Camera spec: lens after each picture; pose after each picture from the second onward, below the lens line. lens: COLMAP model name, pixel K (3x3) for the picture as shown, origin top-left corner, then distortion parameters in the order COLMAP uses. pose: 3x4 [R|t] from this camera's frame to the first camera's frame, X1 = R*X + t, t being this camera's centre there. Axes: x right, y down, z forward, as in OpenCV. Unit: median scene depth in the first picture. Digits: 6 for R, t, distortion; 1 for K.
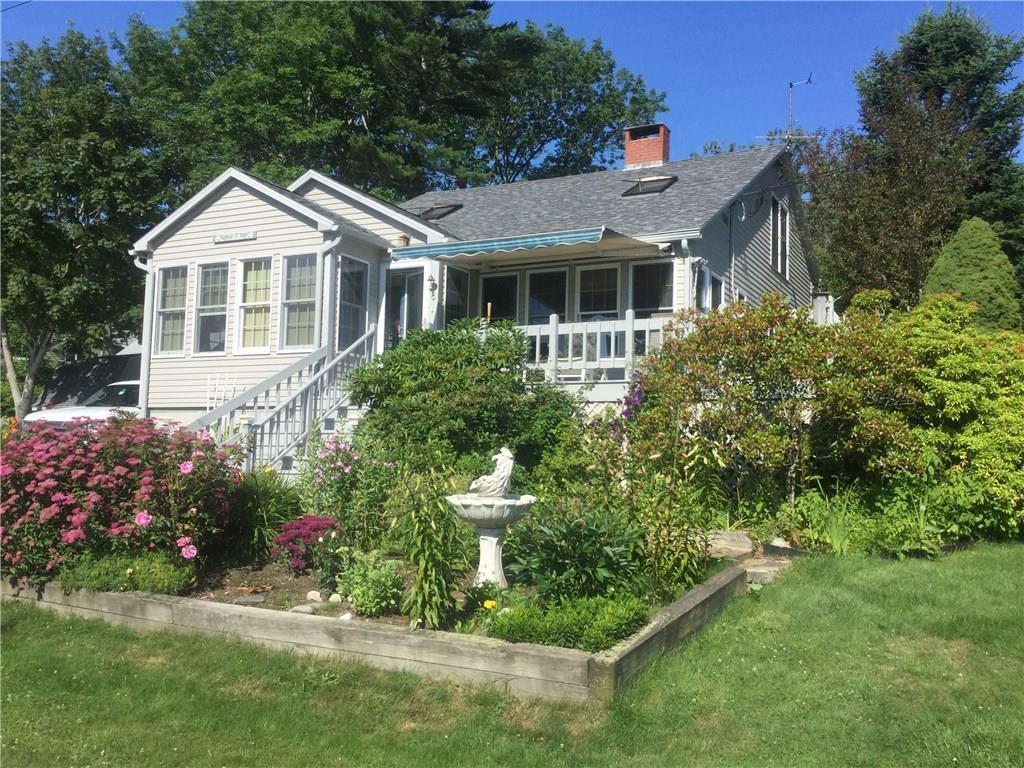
lens RADIAL K [[911.9, 0, 518.3], [0, 911.9, 389.1], [0, 0, 1]] dist [0.010803, 0.006118]
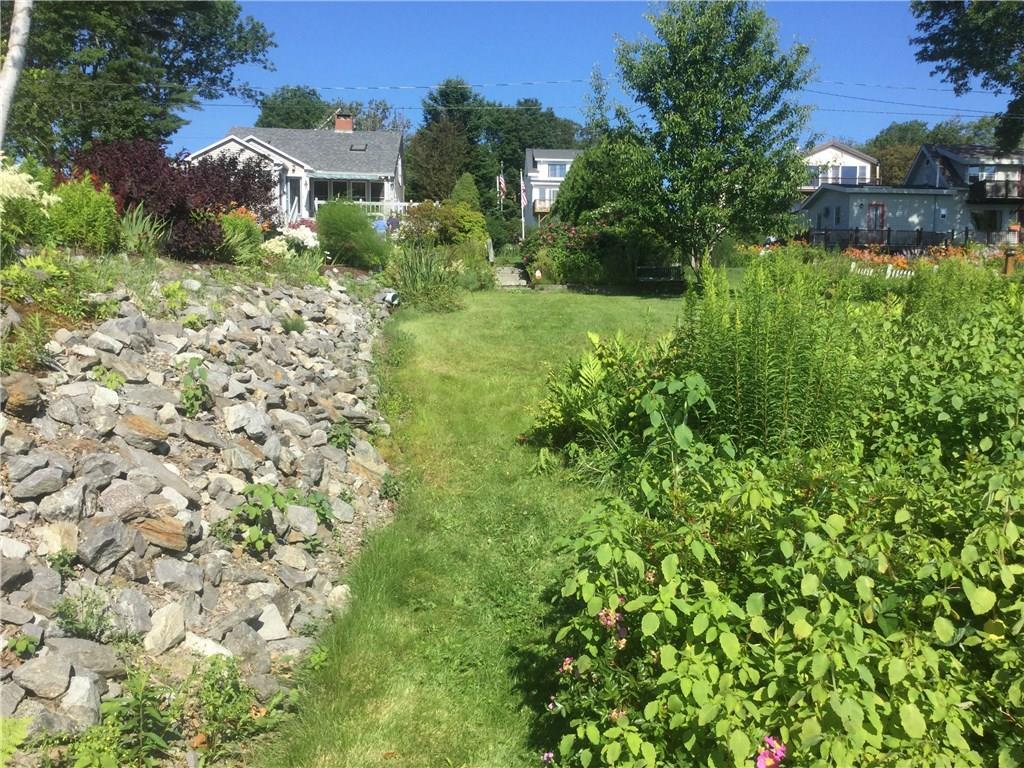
lens RADIAL K [[911.9, 0, 518.3], [0, 911.9, 389.1], [0, 0, 1]] dist [0.010803, 0.006118]
pose [[0.851762, -0.043588, 0.522112, -1.084112], [-0.034492, 0.989706, 0.138894, 0.109741], [-0.522792, -0.136314, 0.841491, -1.942146]]
